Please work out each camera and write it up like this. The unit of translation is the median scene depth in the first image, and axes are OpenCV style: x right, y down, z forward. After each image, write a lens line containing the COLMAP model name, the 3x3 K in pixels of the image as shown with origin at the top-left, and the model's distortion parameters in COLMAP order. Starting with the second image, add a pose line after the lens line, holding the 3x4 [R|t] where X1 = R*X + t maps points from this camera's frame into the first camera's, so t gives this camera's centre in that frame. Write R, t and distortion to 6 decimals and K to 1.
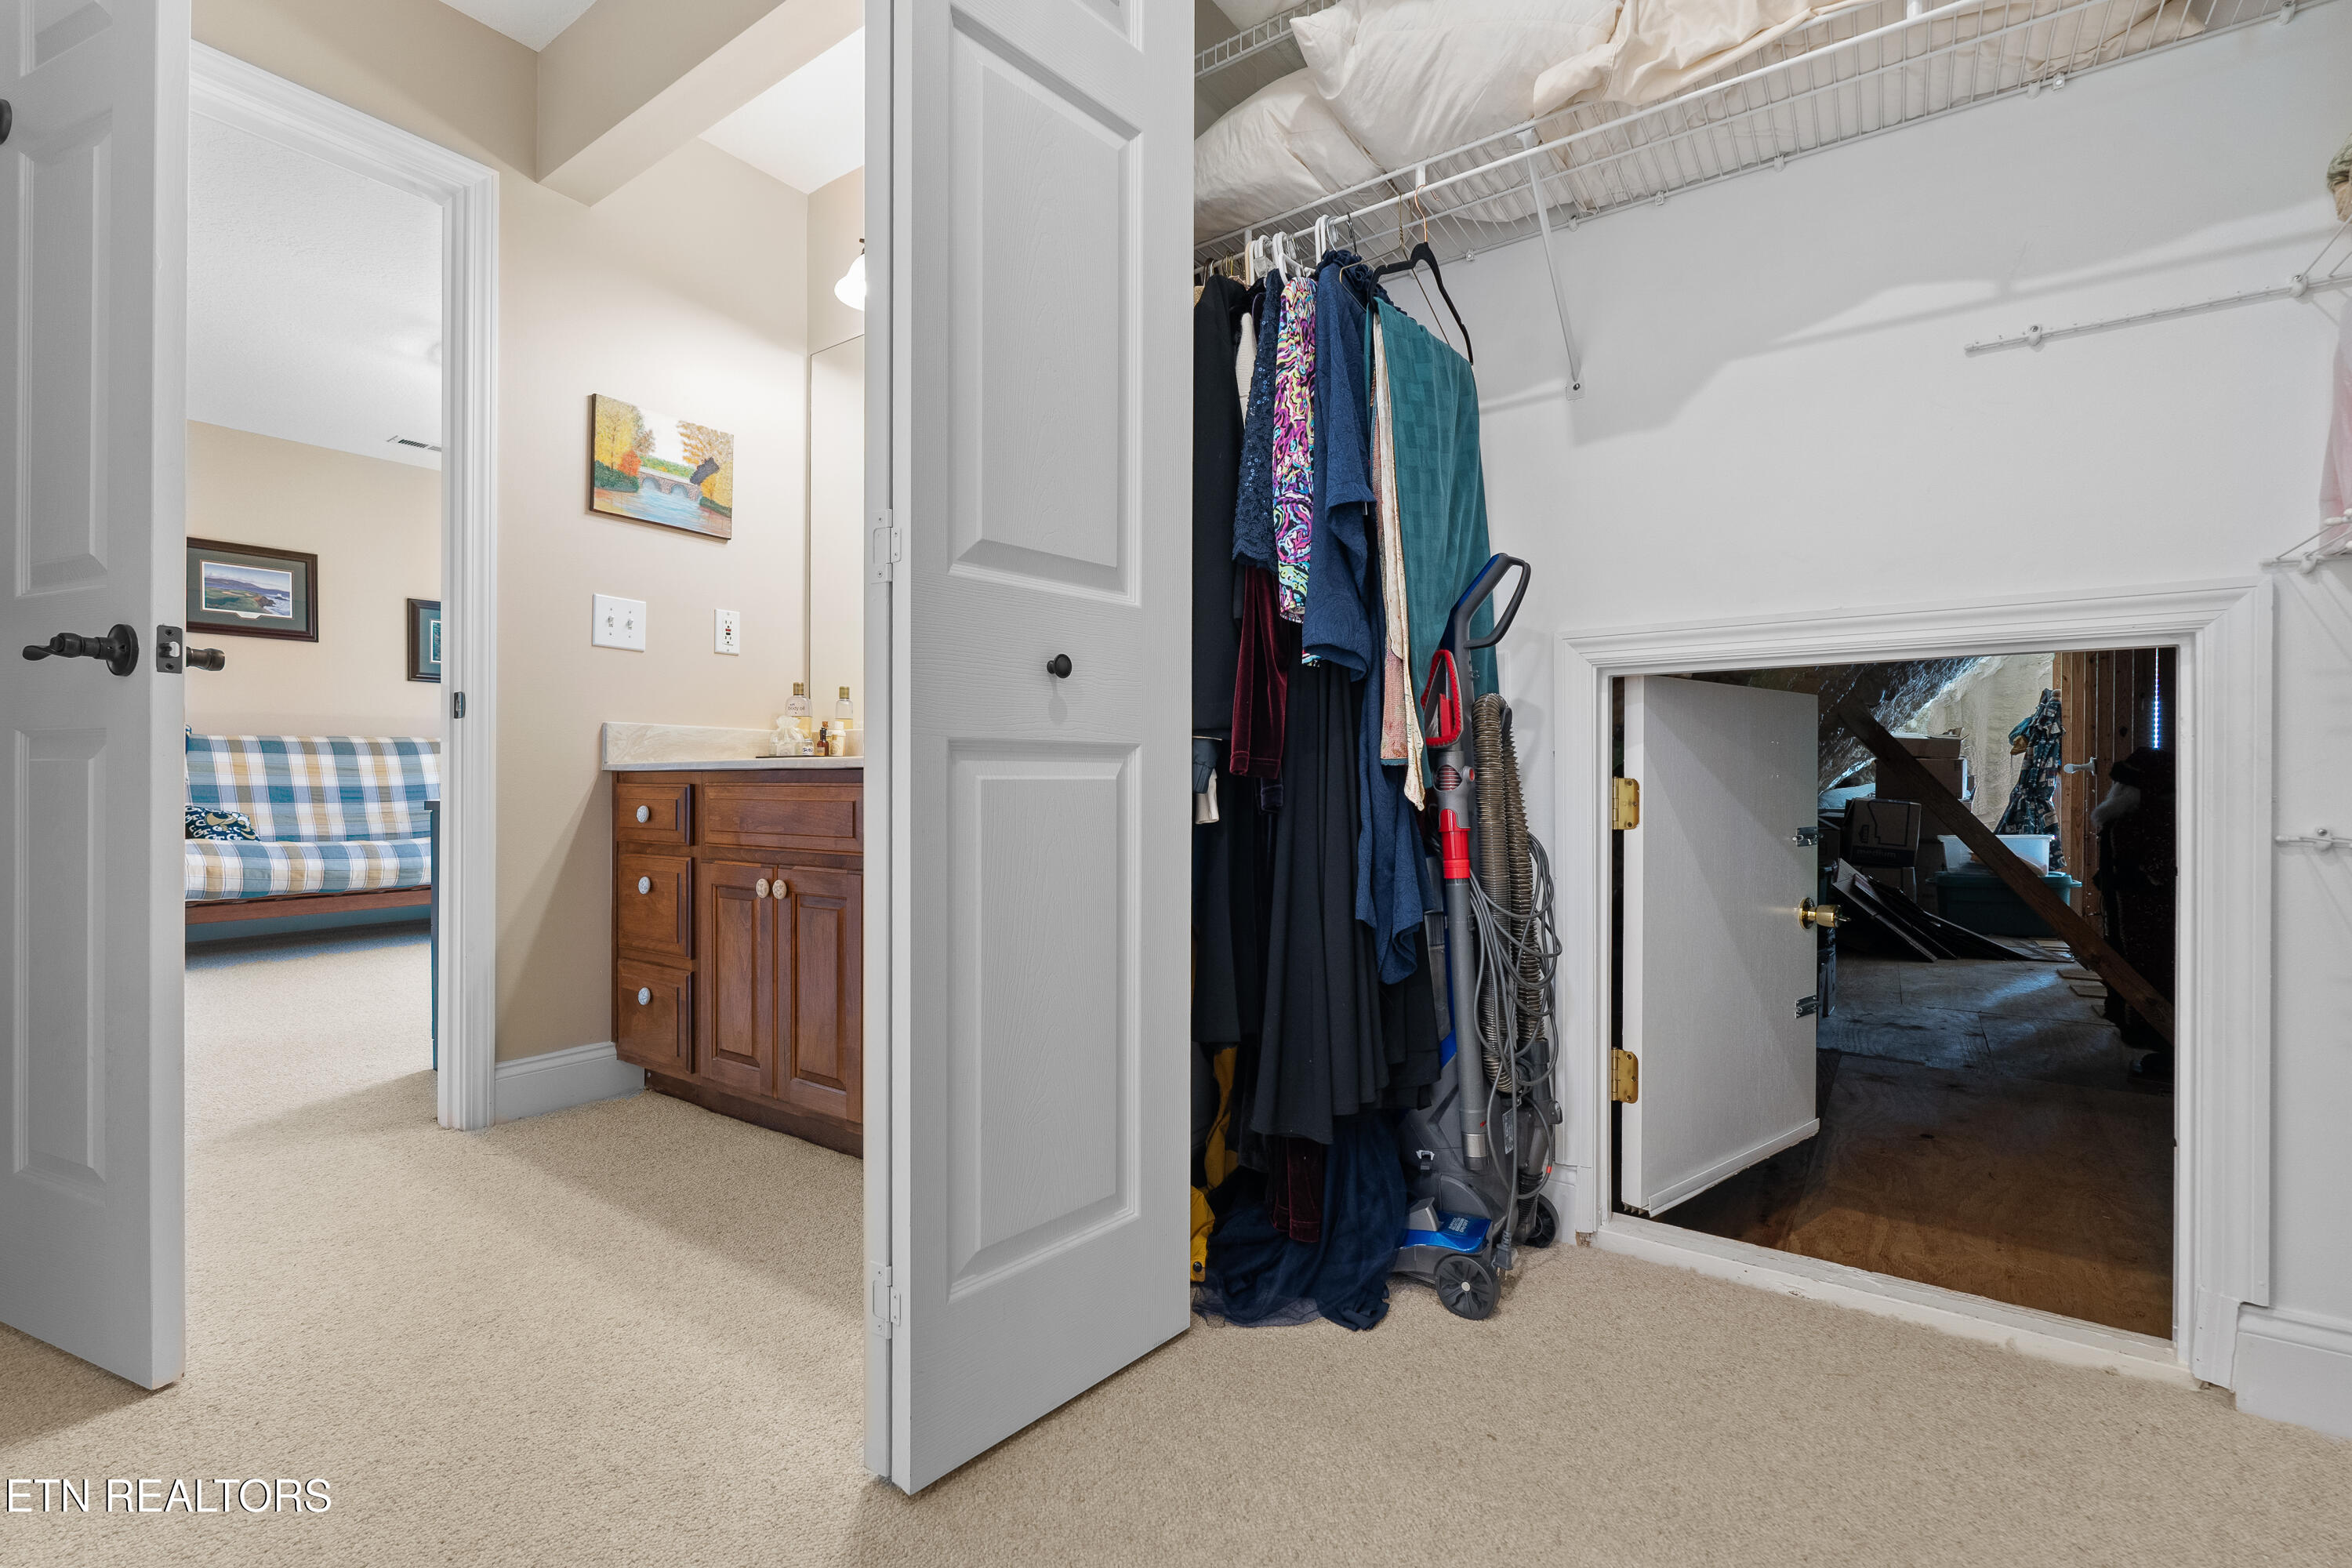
lens RADIAL K [[1043.1, 0, 1180.1], [0, 1043.1, 784.9], [0, 0, 1]] dist [-0.005624, -0.000002]
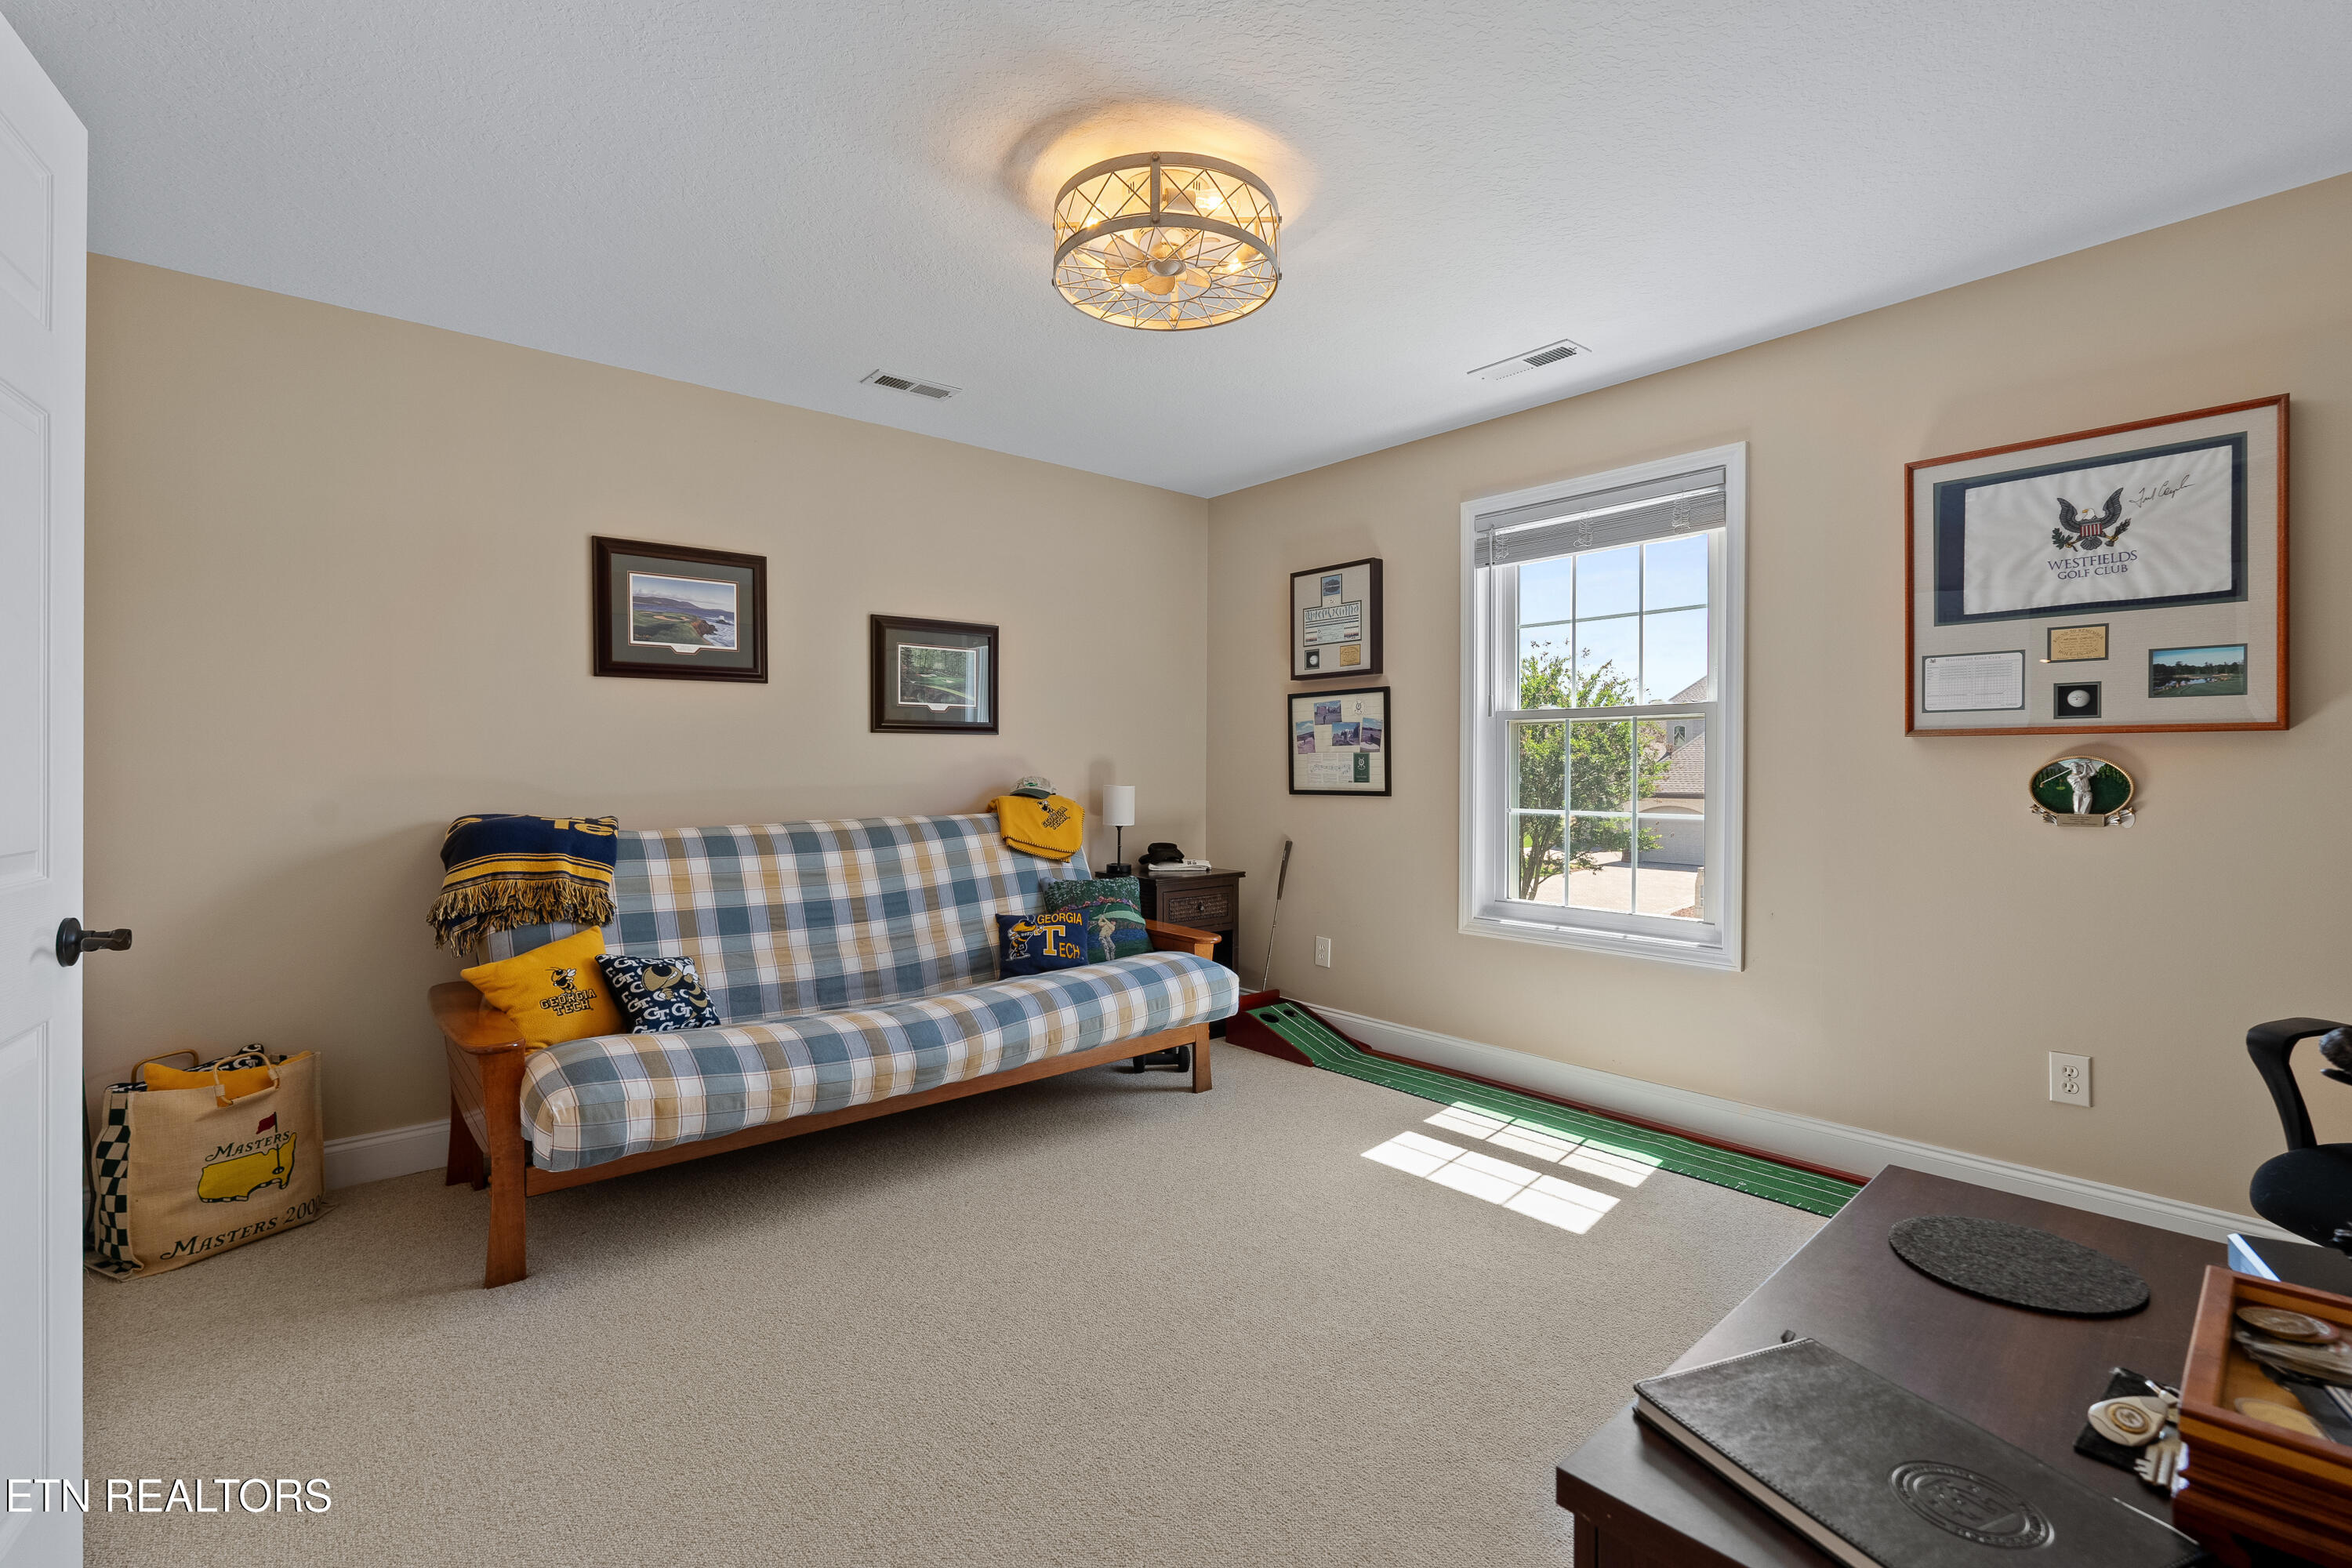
lens RADIAL K [[1043.1, 0, 1172.2], [0, 1043.1, 770.3], [0, 0, 1]] dist [-0.005624, -0.000002]
pose [[0.970153, -0.001816, -0.242487, -0.475991], [0.001313, 0.999997, -0.002237, -0.092083], [0.242491, 0.001852, 0.970152, 0.466723]]
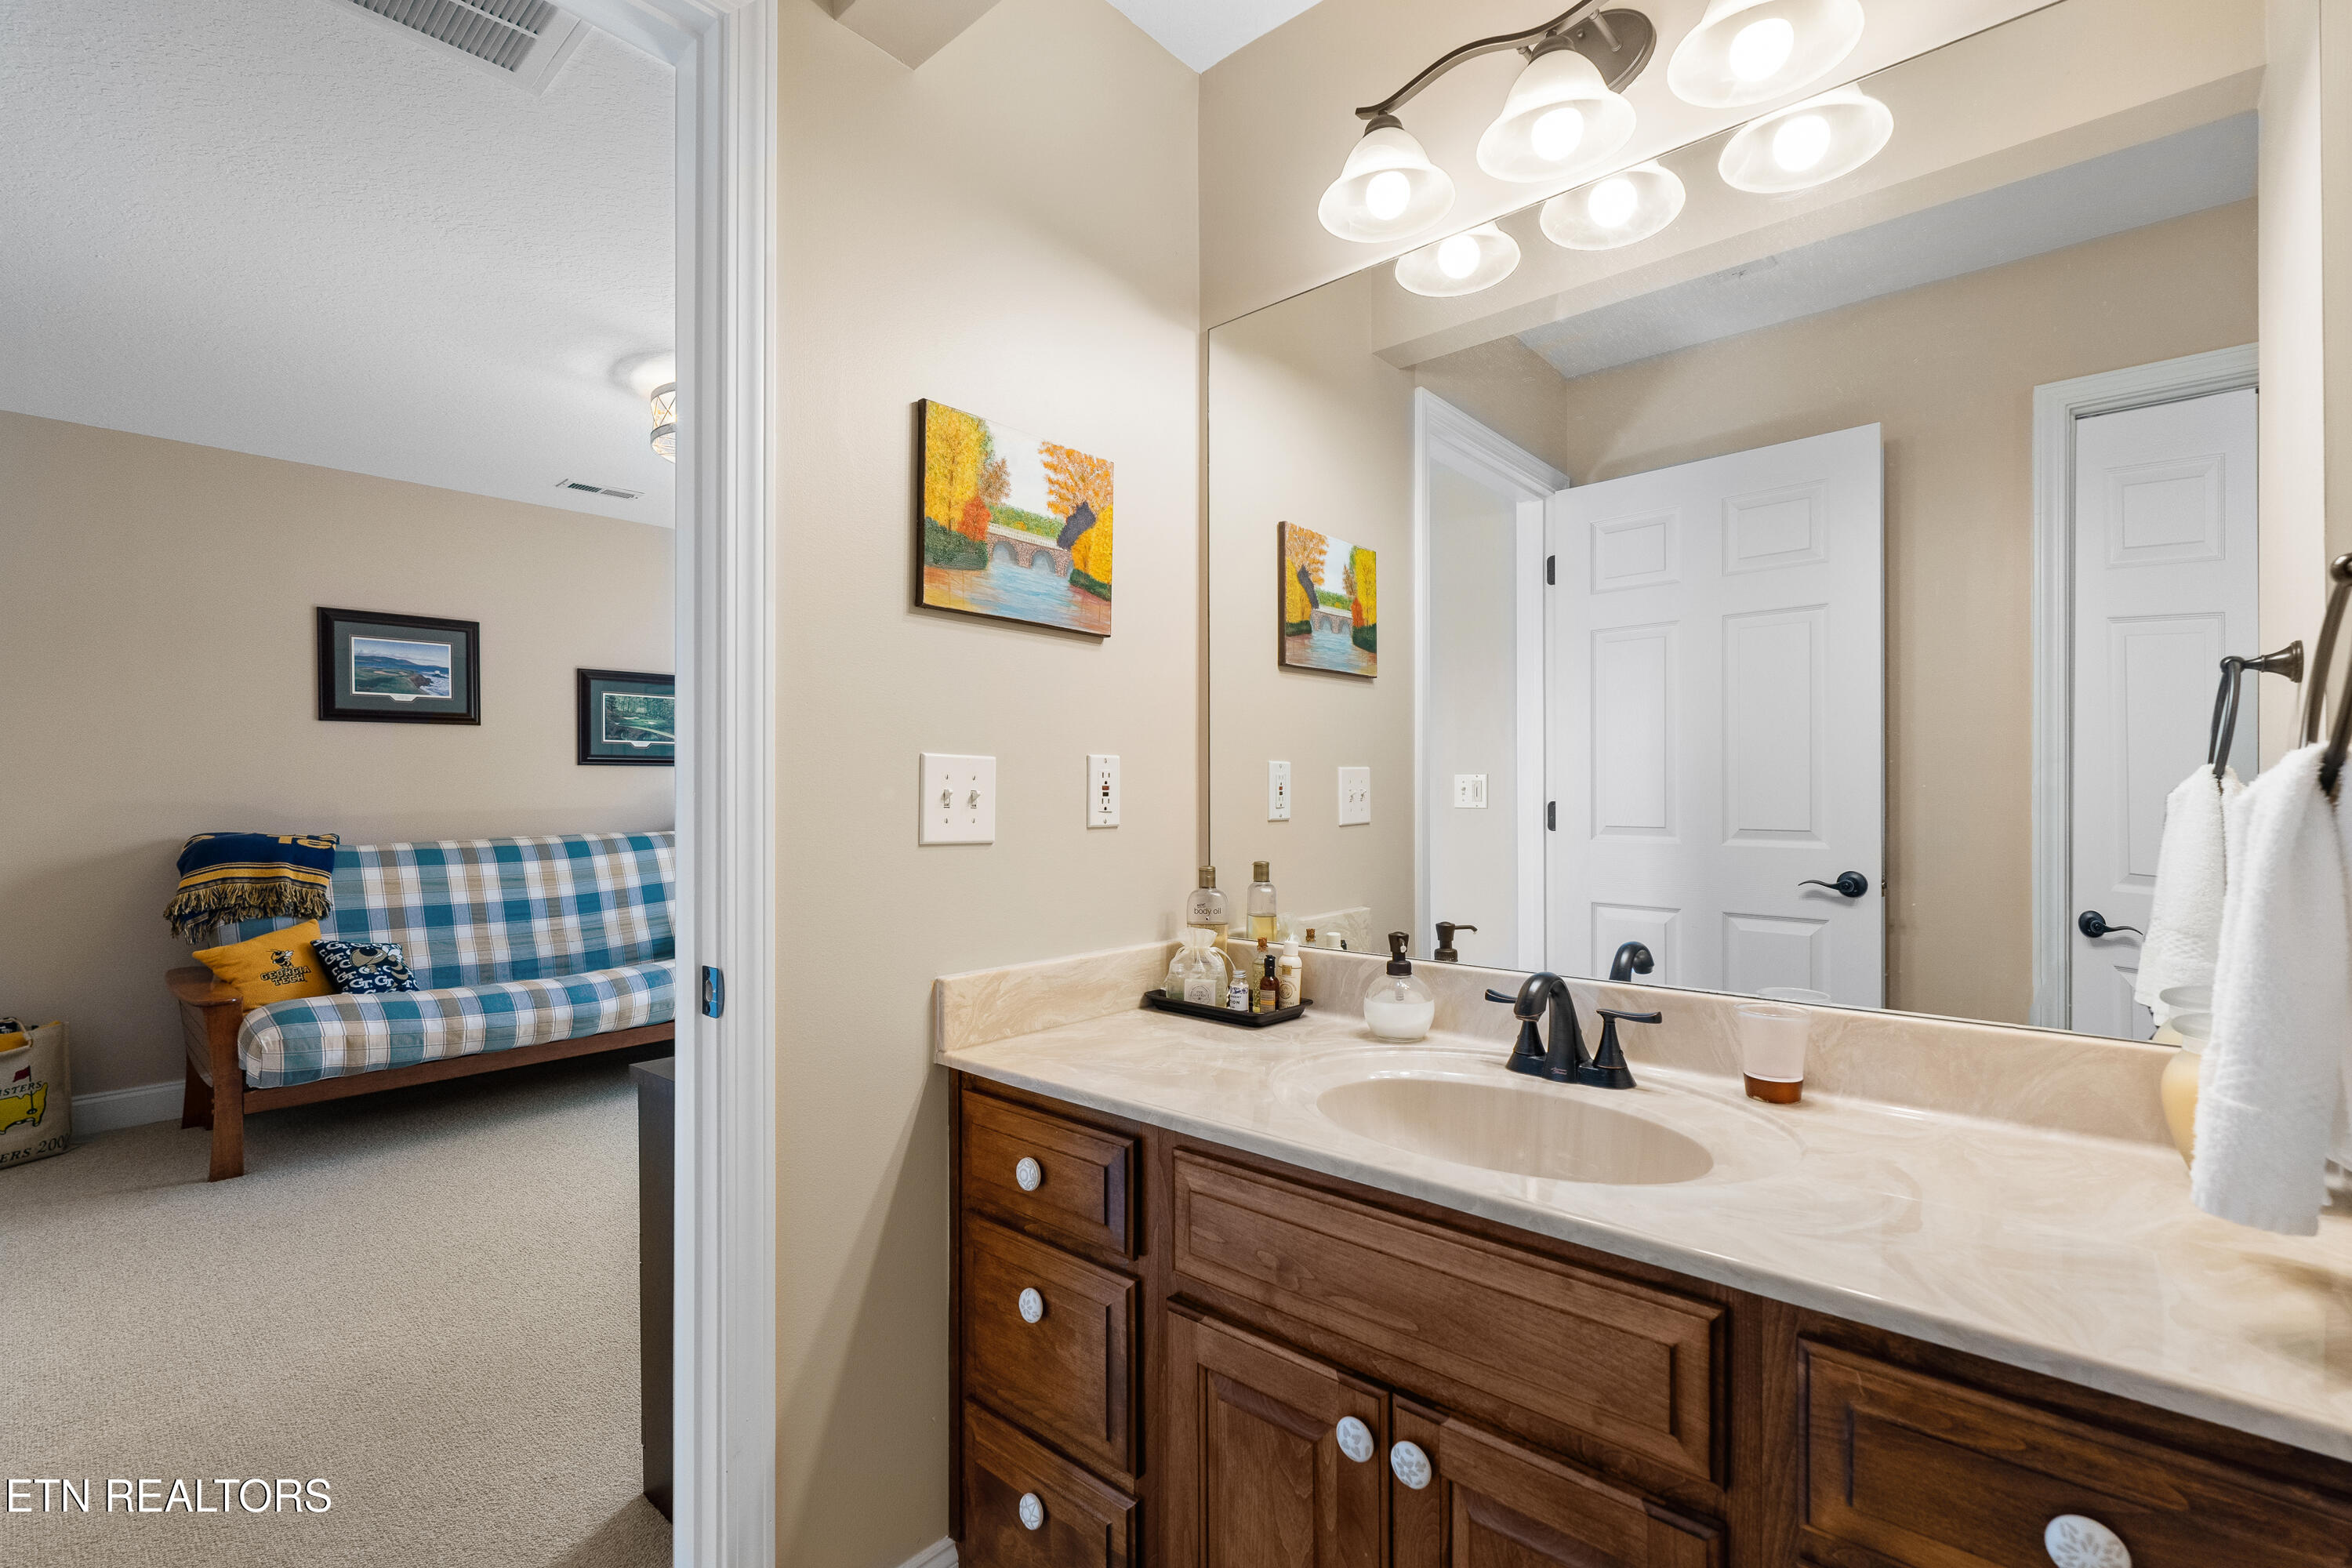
lens RADIAL K [[1043.1, 0, 1178.8], [0, 1043.1, 789.8], [0, 0, 1]] dist [-0.005624, -0.000002]
pose [[0.994474, -0.006138, -0.104805, -0.207325], [0.005457, 0.999962, -0.006782, -0.090254], [0.104843, 0.006173, 0.994470, 0.257116]]
